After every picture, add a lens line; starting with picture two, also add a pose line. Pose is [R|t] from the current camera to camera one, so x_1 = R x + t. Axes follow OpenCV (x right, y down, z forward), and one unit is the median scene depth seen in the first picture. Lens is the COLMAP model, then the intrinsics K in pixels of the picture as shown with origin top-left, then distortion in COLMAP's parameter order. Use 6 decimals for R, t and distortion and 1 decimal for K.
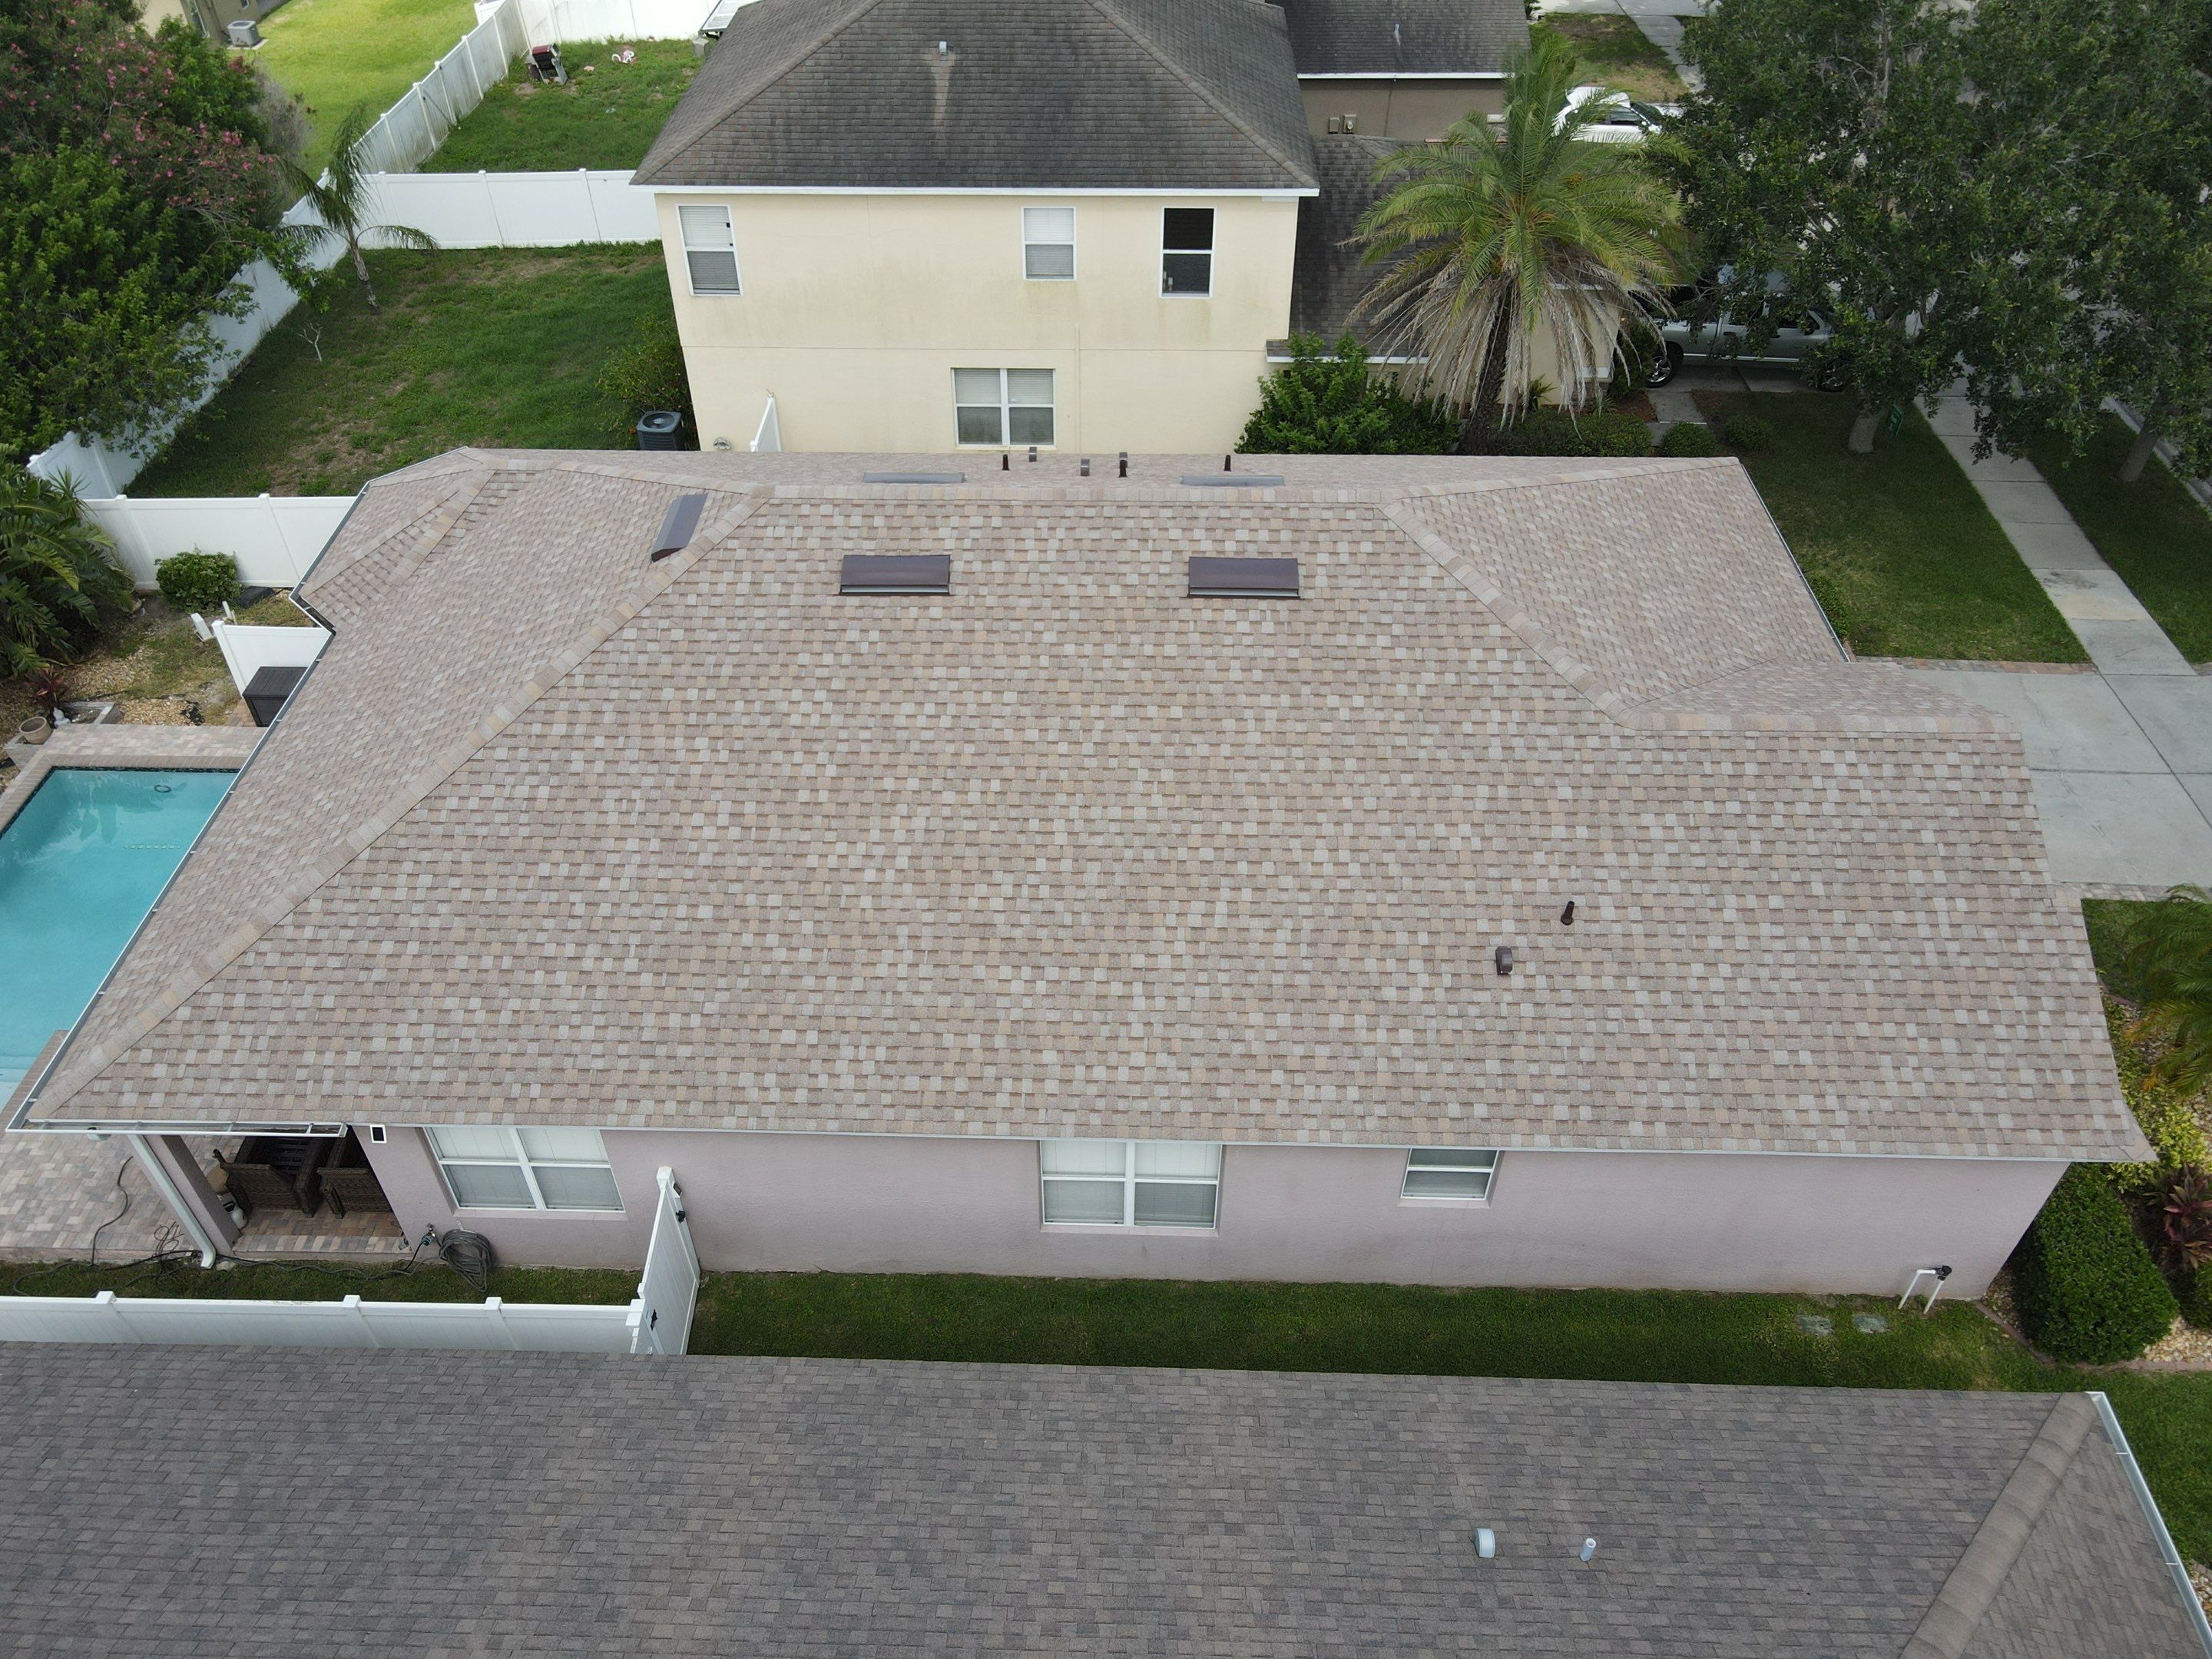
lens RADIAL K [[1616.7, 0, 1068.9], [0, 1616.7, 822.9], [0, 0, 1]] dist [-0.008738, 0.027663]
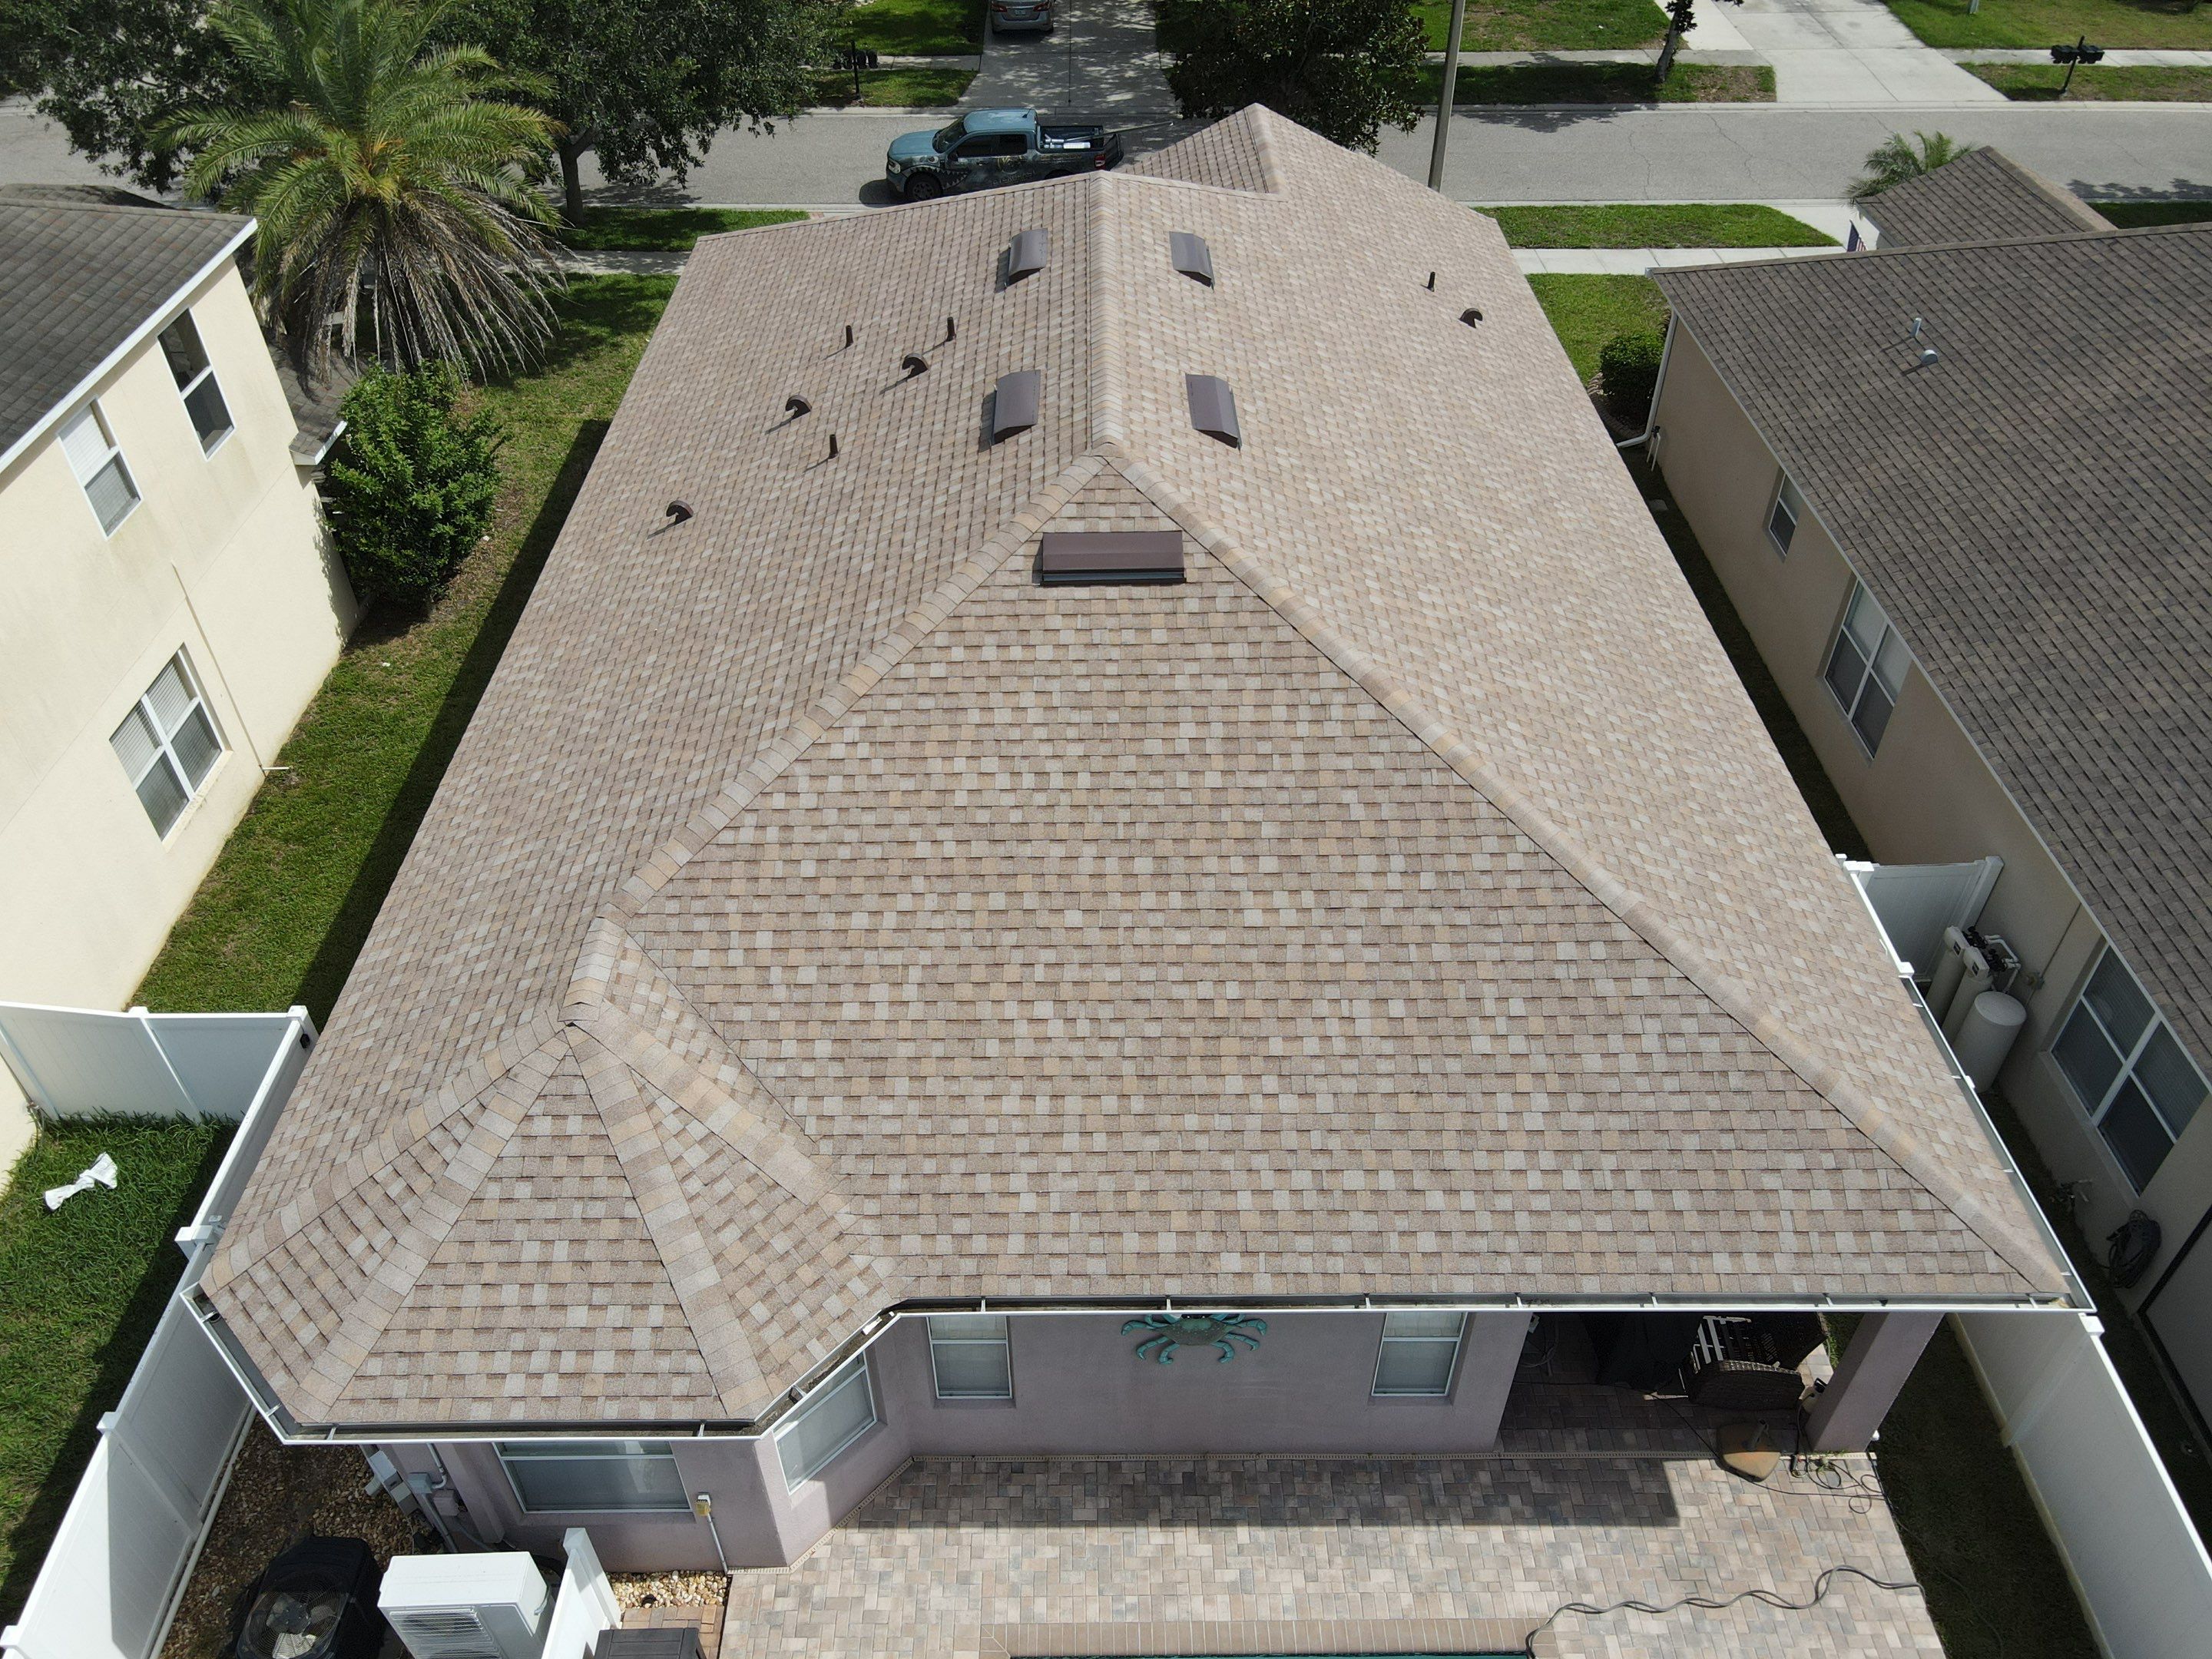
lens RADIAL K [[1622.9, 0, 1075.5], [0, 1622.9, 824.8], [0, 0, 1]] dist [-0.013092, 0.052091]
pose [[-0.033839, -0.639698, 0.767881, -0.990019], [0.678826, 0.549190, 0.487428, -0.545371], [-0.733519, 0.537752, 0.415659, 0.868653]]
